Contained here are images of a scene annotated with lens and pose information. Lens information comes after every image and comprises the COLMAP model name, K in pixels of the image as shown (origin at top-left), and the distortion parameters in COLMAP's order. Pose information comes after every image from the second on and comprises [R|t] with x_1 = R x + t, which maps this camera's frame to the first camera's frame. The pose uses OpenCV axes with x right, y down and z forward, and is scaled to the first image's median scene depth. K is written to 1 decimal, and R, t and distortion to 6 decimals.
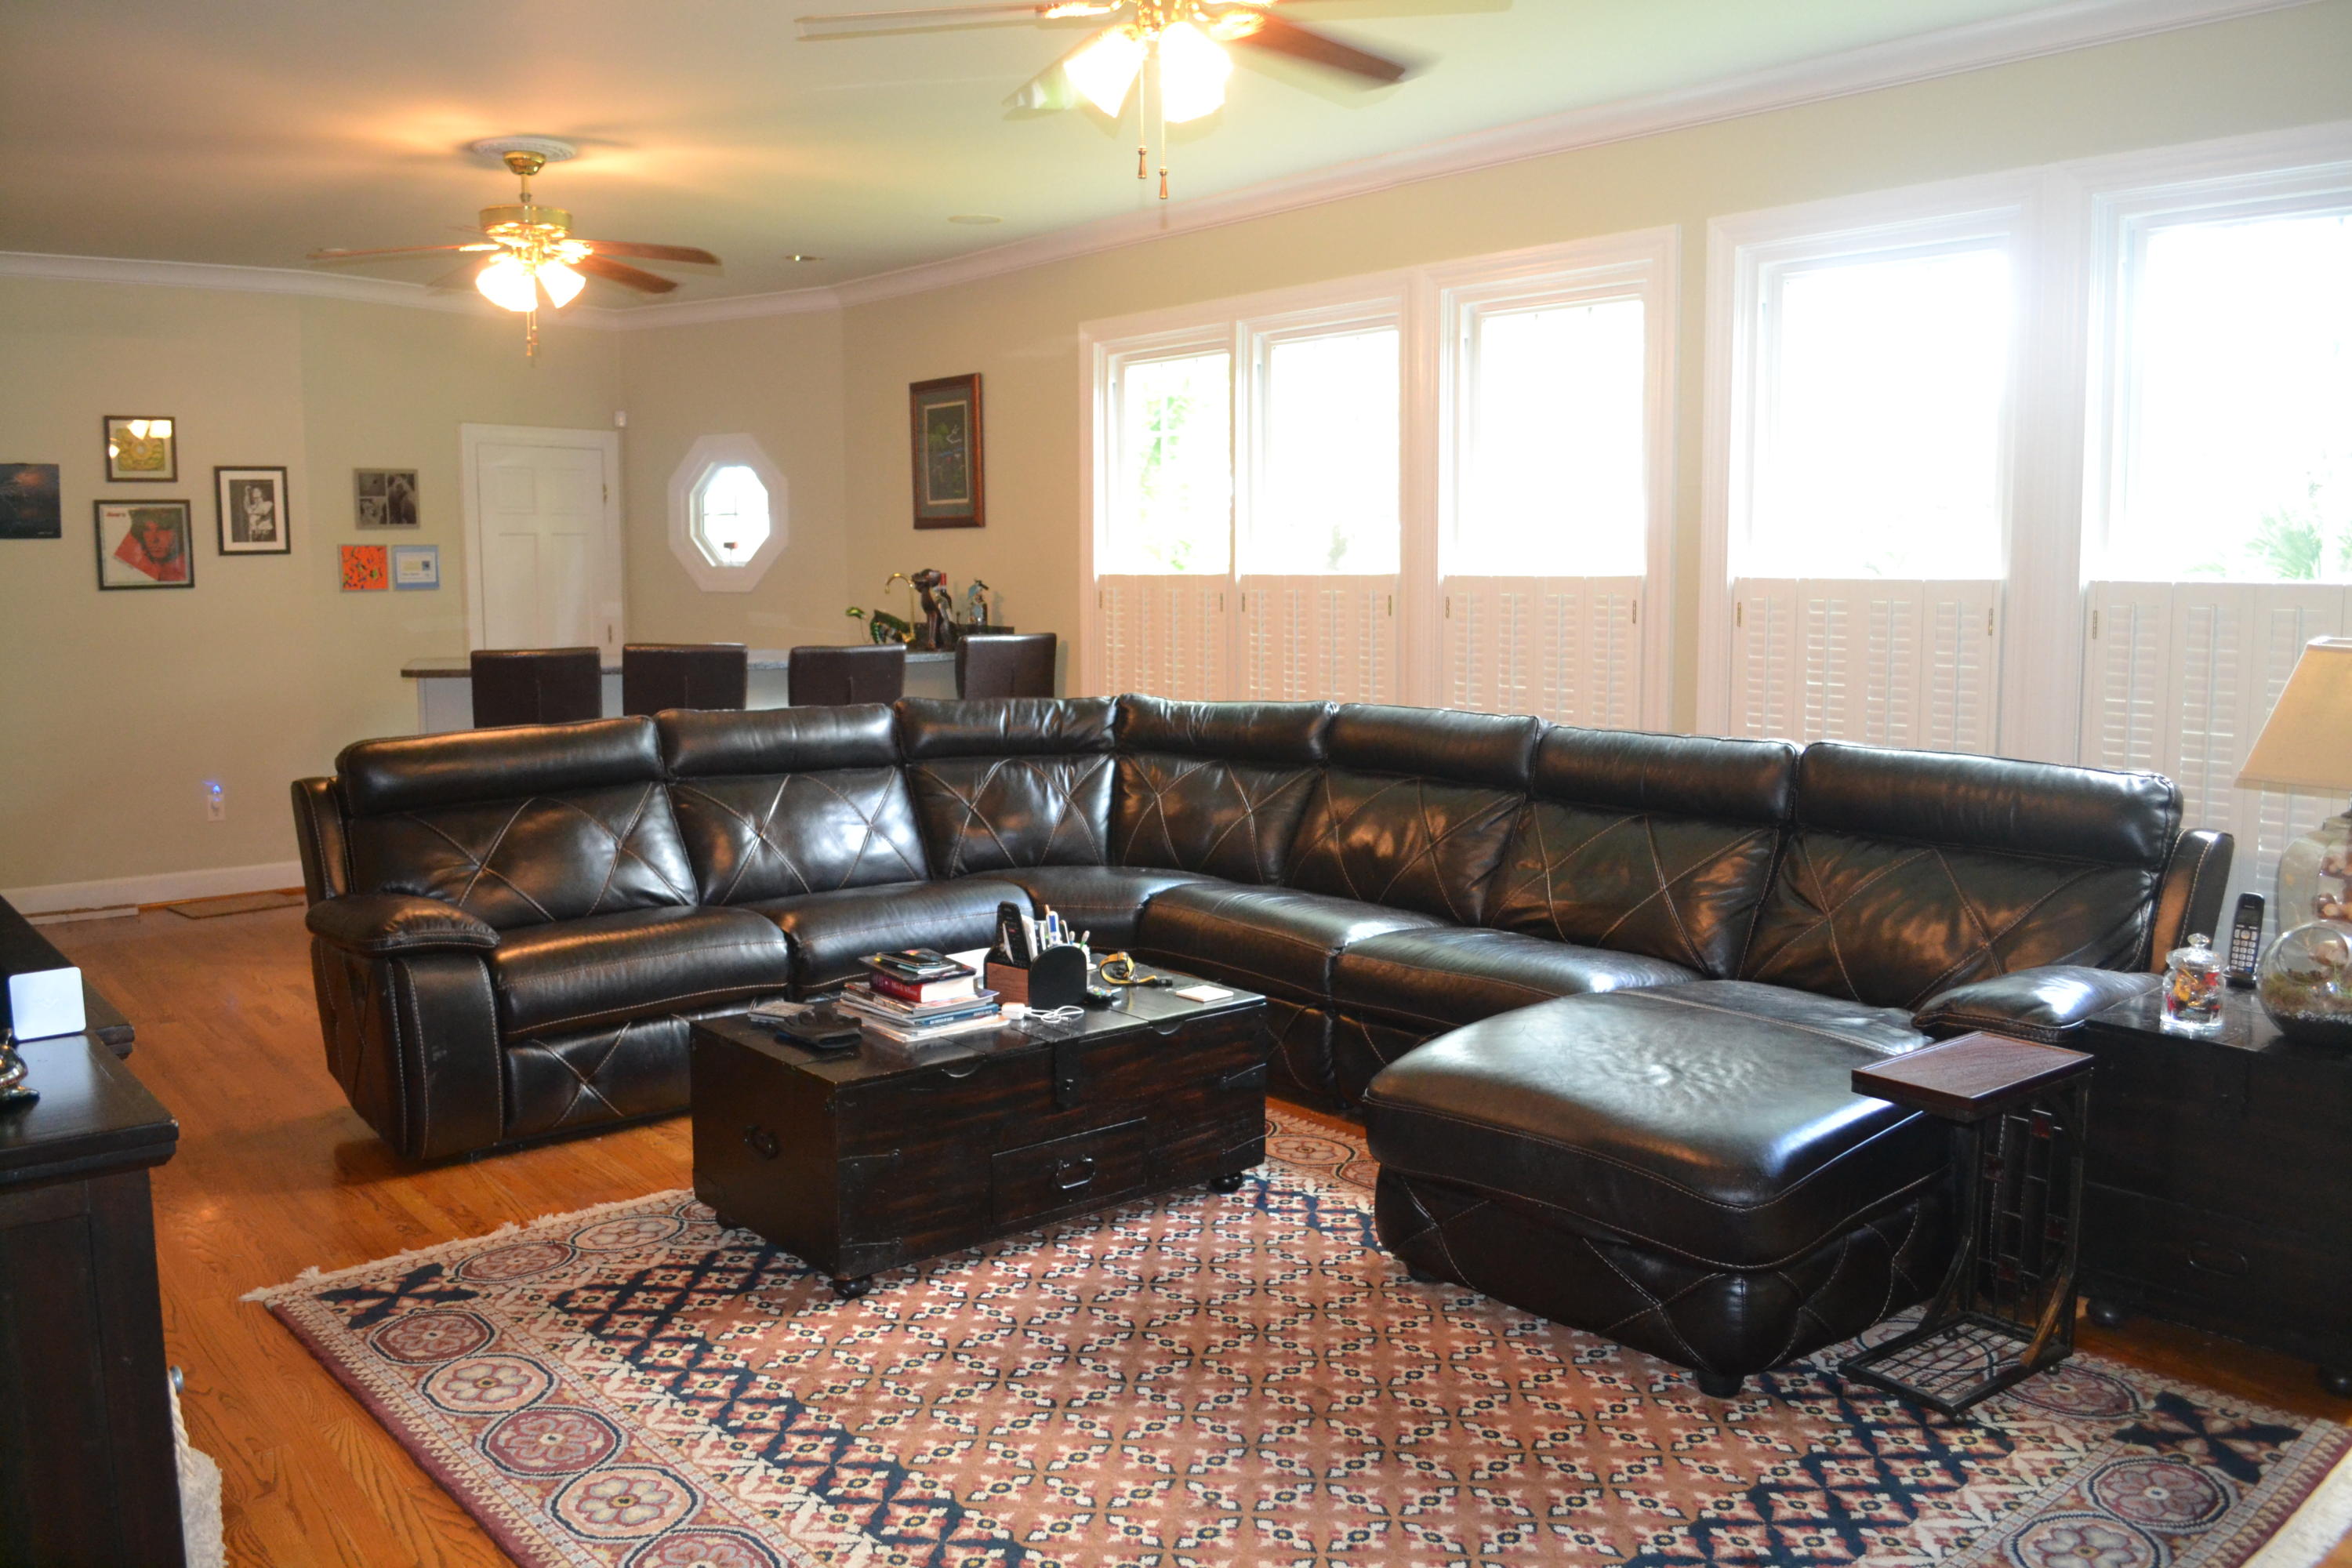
lens RADIAL K [[1872.2, 0, 1175.1], [0, 1872.2, 787.2], [0, 0, 1]] dist [-0.097171, 0.024392]
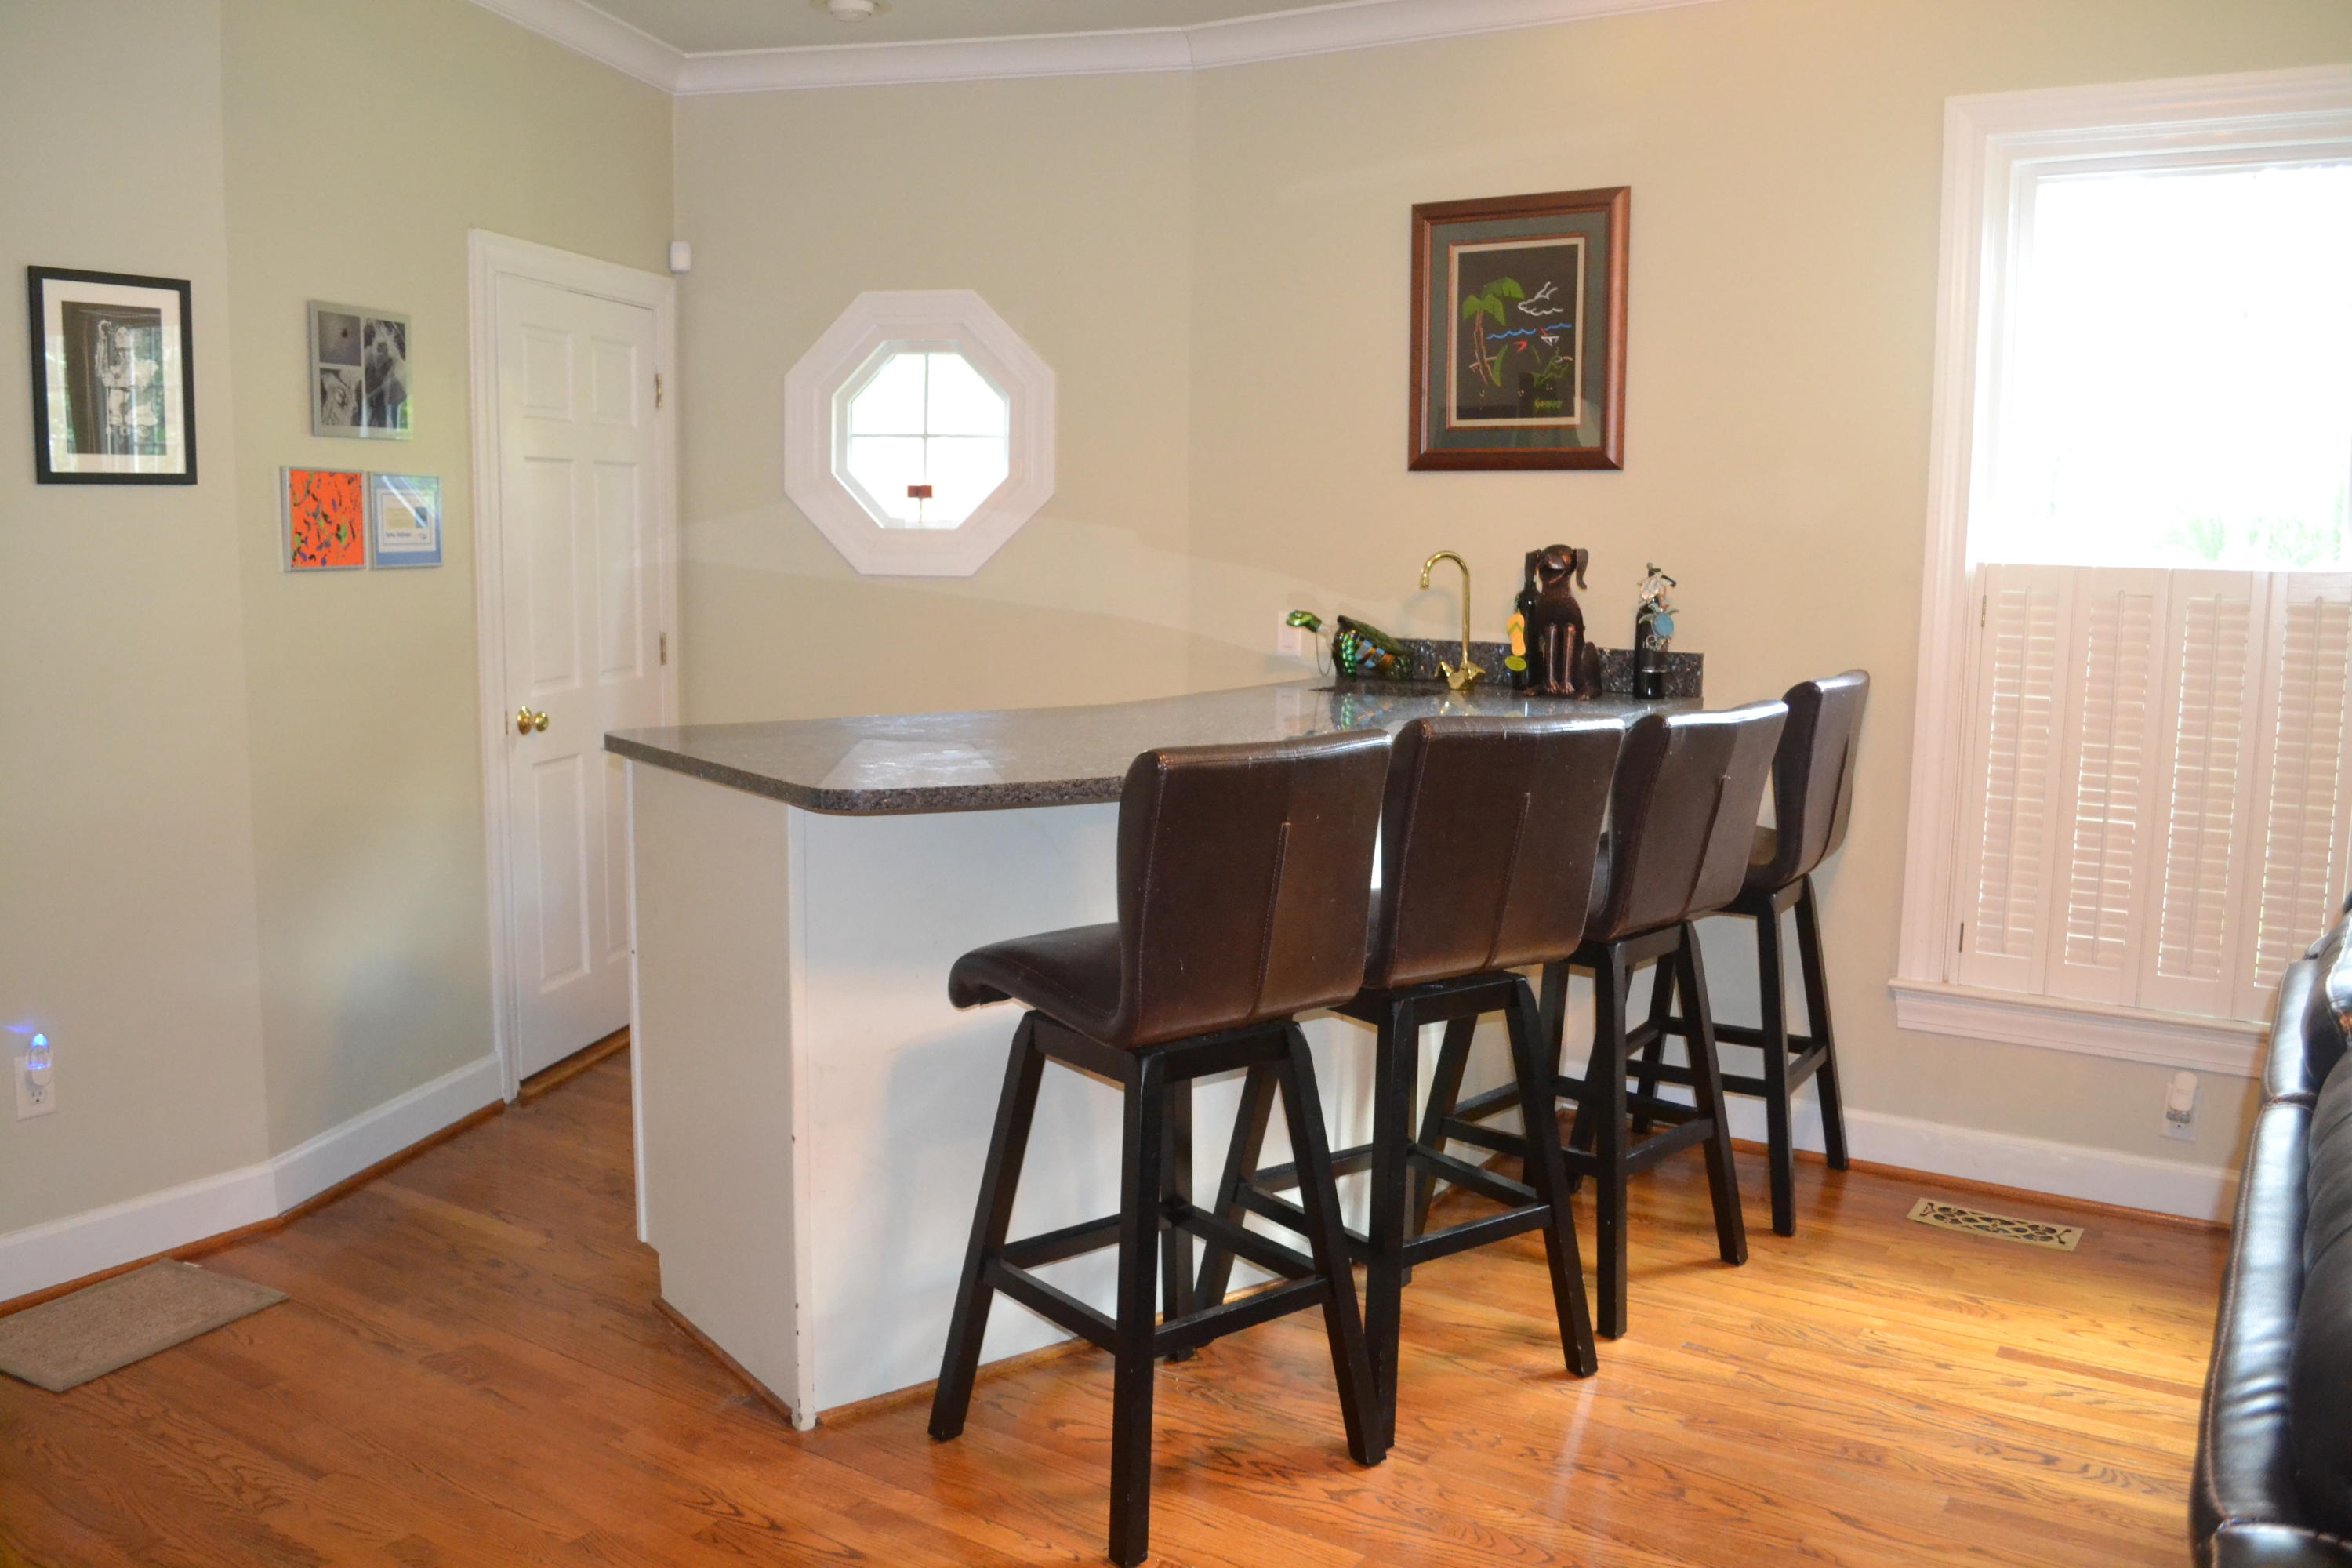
lens RADIAL K [[1872.2, 0, 1176.9], [0, 1872.2, 781.2], [0, 0, 1]] dist [-0.097171, 0.024392]
pose [[0.951817, -0.024774, 0.305666, -0.377535], [0.020314, 0.999636, 0.017762, -0.057471], [-0.305995, -0.010697, 0.951973, 0.494521]]
